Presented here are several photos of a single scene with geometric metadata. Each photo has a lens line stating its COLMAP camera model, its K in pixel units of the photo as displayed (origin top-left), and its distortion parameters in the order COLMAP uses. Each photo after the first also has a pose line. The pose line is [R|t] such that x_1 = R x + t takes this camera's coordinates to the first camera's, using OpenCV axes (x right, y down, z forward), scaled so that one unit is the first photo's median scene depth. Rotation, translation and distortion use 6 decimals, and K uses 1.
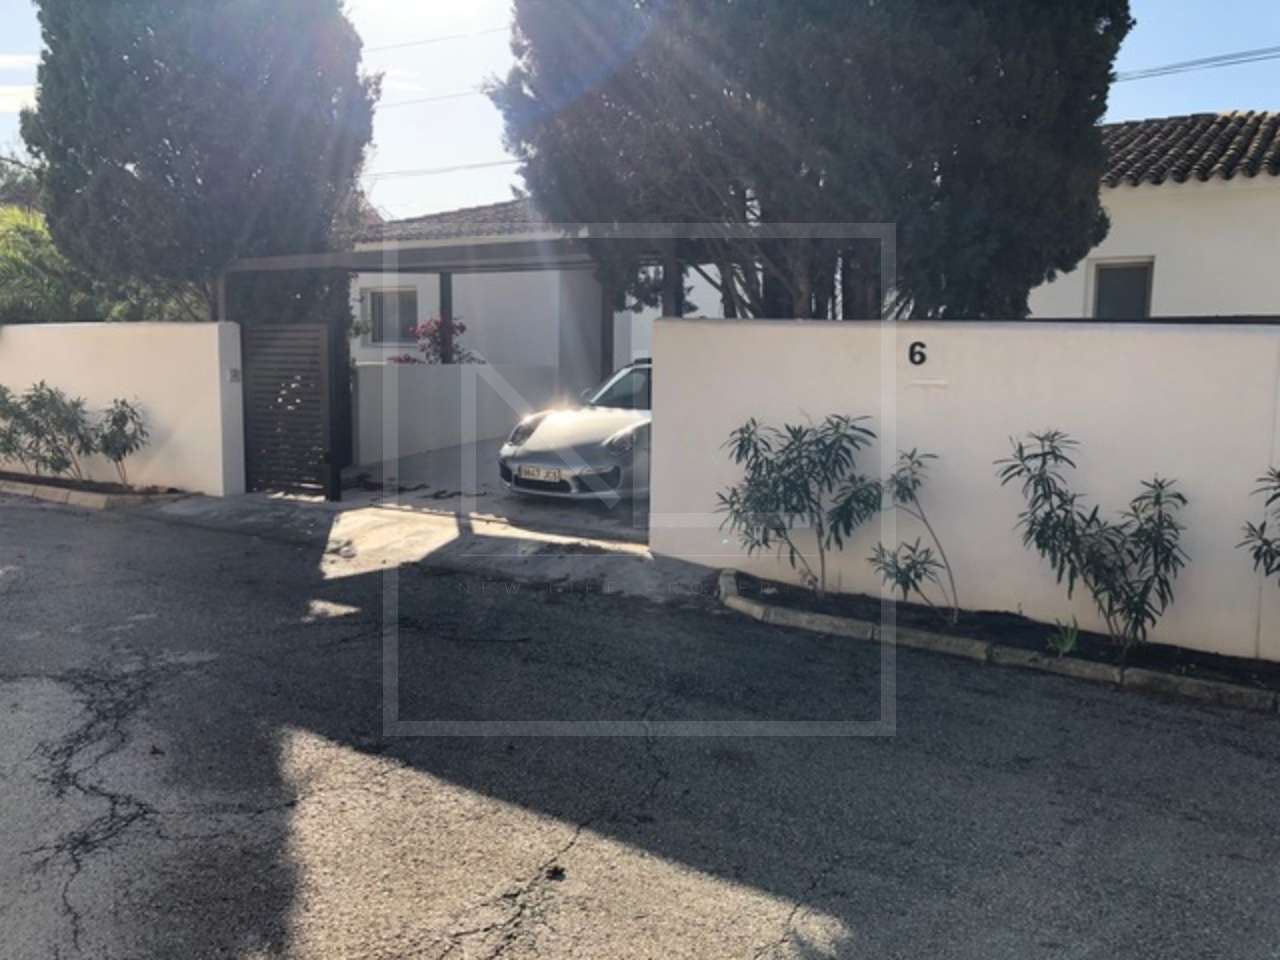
lens RADIAL K [[1040.6, 0, 644.8], [0, 1040.6, 482.1], [0, 0, 1]] dist [0.032376, -0.029093]
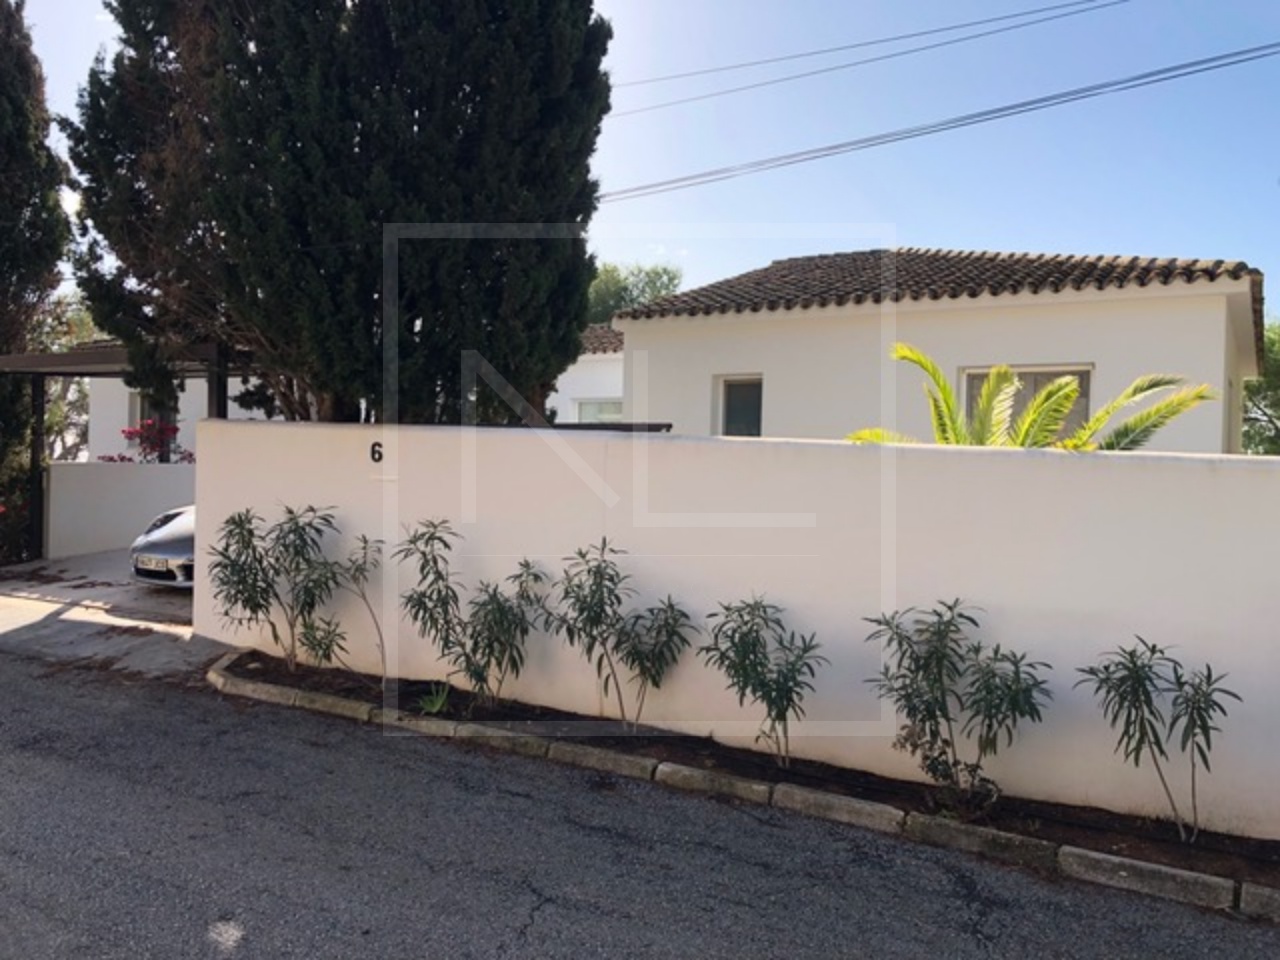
lens RADIAL K [[1040.6, 0, 635.4], [0, 1040.6, 472.5], [0, 0, 1]] dist [0.032376, -0.029093]
pose [[0.998377, 0.009752, 0.056106, 0.497155], [-0.003406, 0.993690, -0.112110, 0.026837], [-0.056845, 0.111737, 0.992111, -0.150875]]
